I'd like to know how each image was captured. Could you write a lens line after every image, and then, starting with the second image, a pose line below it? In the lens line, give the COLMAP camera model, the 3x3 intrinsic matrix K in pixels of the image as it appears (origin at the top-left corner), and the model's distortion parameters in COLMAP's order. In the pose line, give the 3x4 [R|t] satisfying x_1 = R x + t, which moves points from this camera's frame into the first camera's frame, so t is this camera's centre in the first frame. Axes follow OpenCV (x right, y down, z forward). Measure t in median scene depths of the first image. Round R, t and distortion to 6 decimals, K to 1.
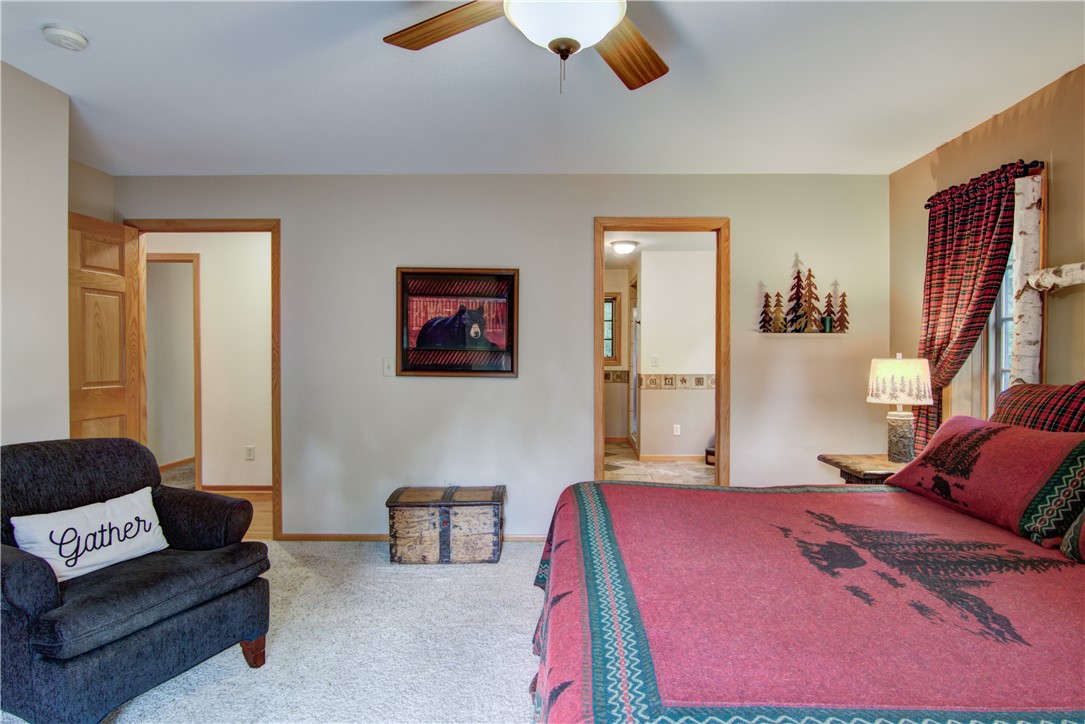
lens RADIAL K [[550.1, 0, 538.6], [0, 550.1, 364.4], [0, 0, 1]] dist [0.001081, -0.014469]
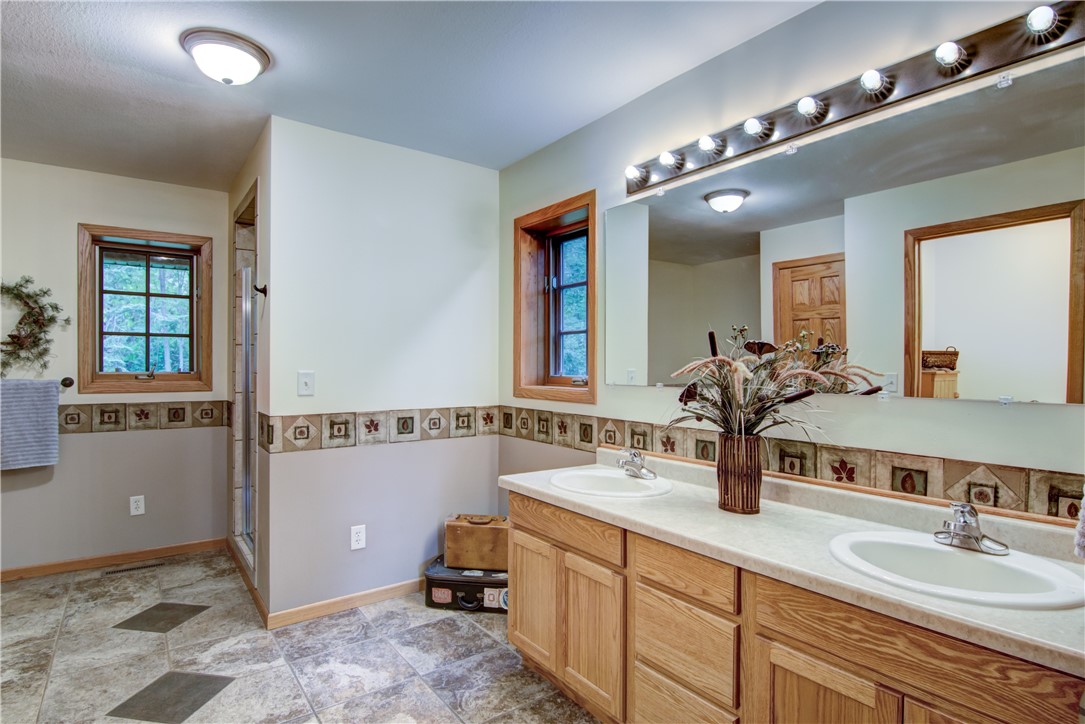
lens RADIAL K [[550.1, 0, 538.6], [0, 550.1, 364.4], [0, 0, 1]] dist [0.001081, -0.014469]
pose [[0.770700, 0.003009, 0.637191, 0.078453], [0.009893, 0.999812, -0.016687, -0.011395], [-0.637121, 0.019164, 0.770525, 0.549096]]
